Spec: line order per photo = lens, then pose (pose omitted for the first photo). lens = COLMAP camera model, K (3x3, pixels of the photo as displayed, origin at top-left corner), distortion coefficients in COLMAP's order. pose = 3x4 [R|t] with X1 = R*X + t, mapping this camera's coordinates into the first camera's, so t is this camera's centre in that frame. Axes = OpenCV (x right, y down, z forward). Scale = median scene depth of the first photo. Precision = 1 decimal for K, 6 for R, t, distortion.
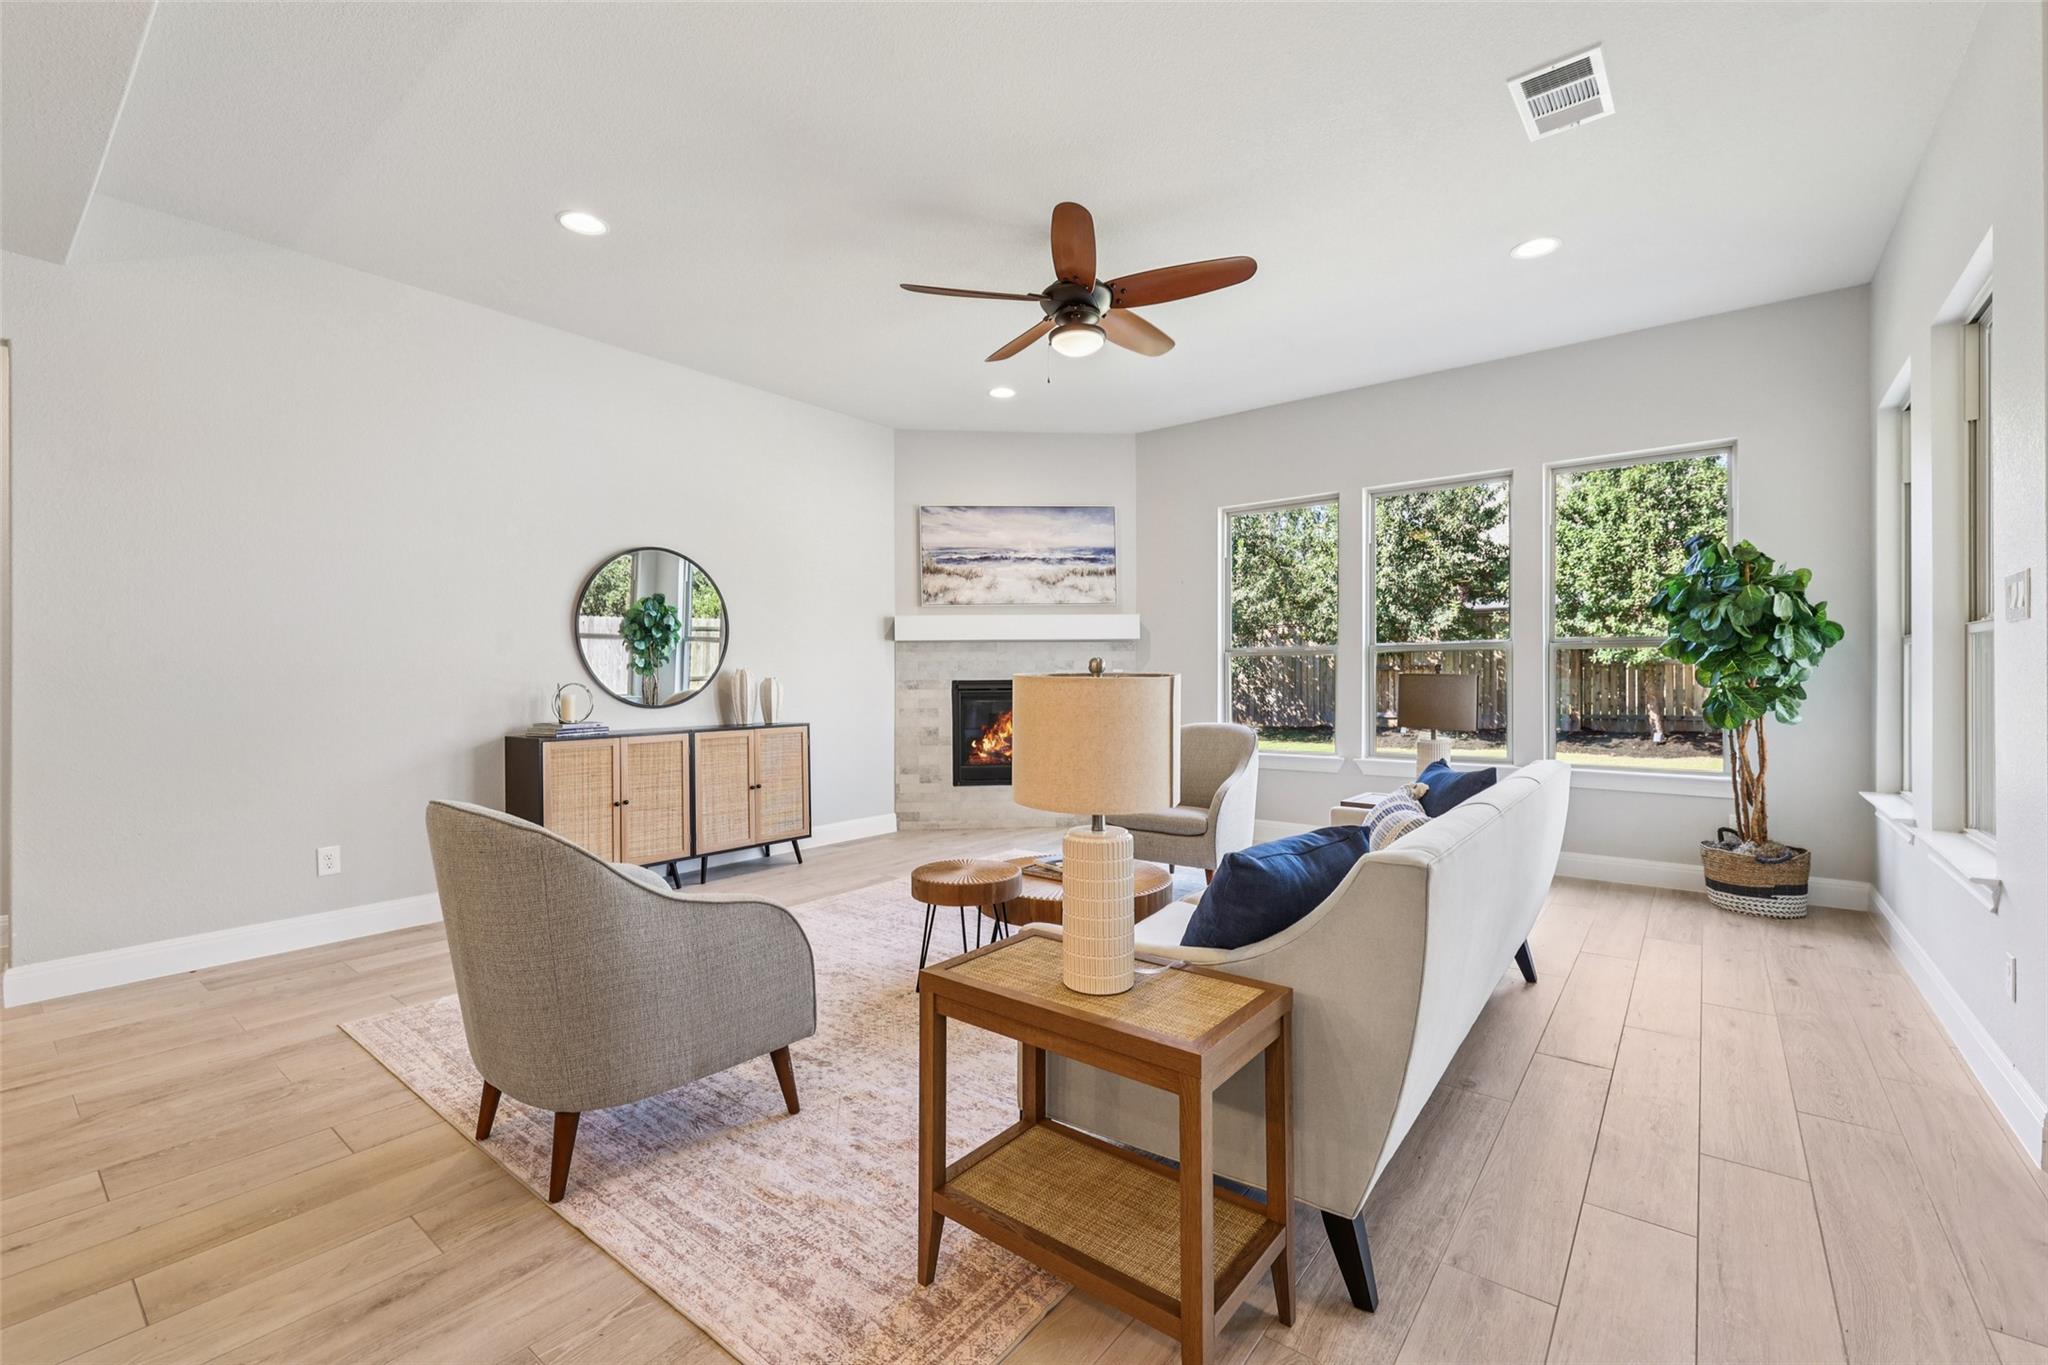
lens RADIAL K [[861.7, 0, 1031.2], [0, 861.7, 677.5], [0, 0, 1]] dist [-0.001966, 0.000520]
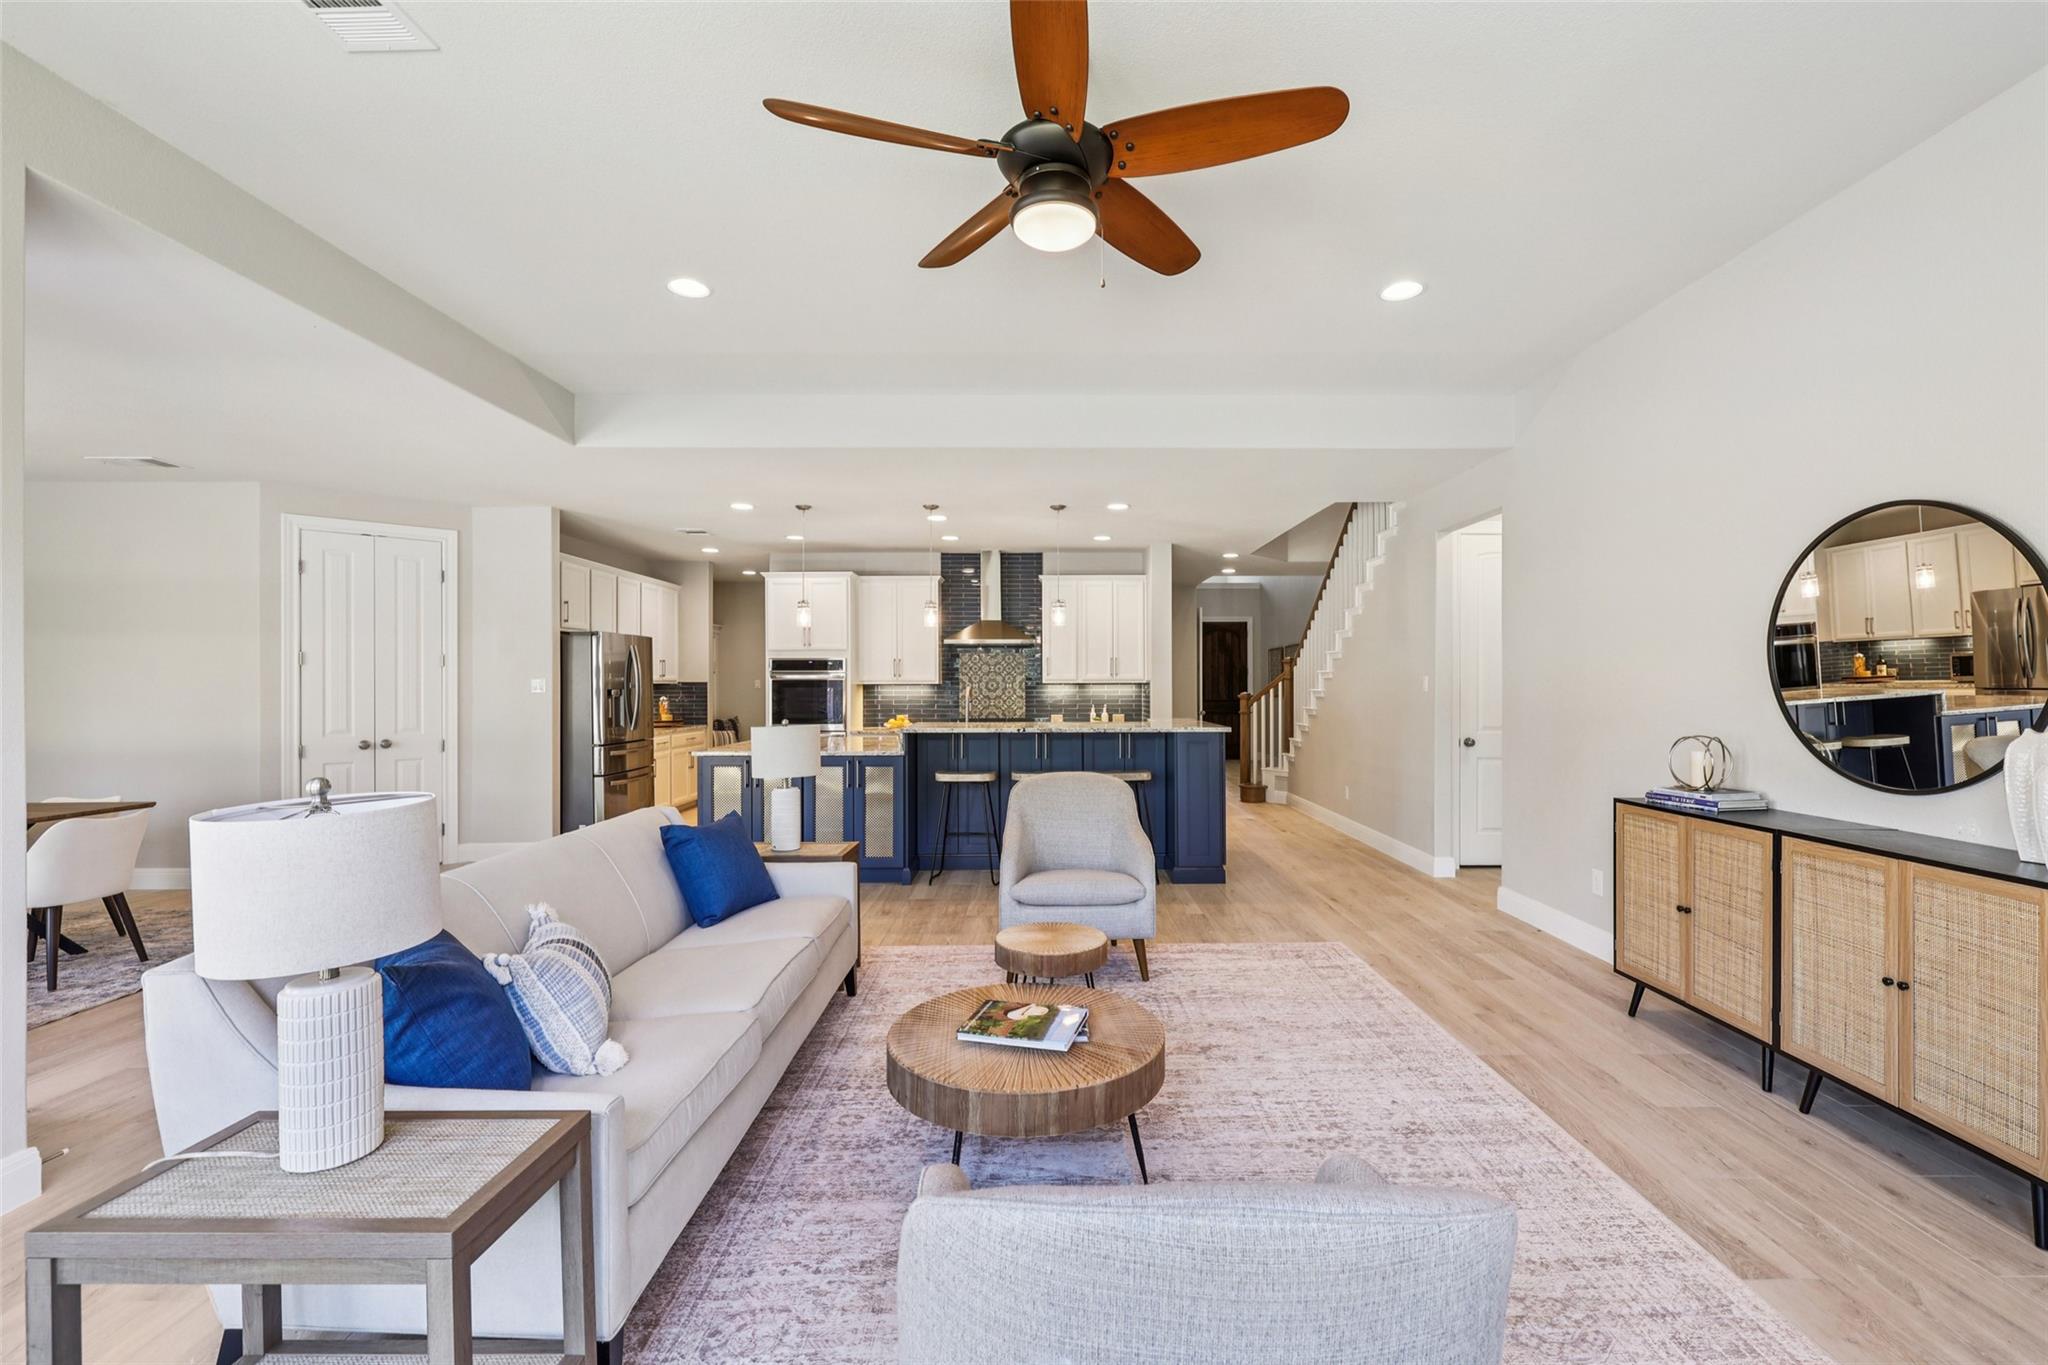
lens RADIAL K [[861.7, 0, 1052.3], [0, 861.7, 680.0], [0, 0, 1]] dist [-0.001966, 0.000520]
pose [[-0.778998, 0.005517, -0.627002, 0.254704], [0.007922, 0.999968, -0.001044, -0.031468], [0.626976, -0.005780, -0.779017, 0.840328]]
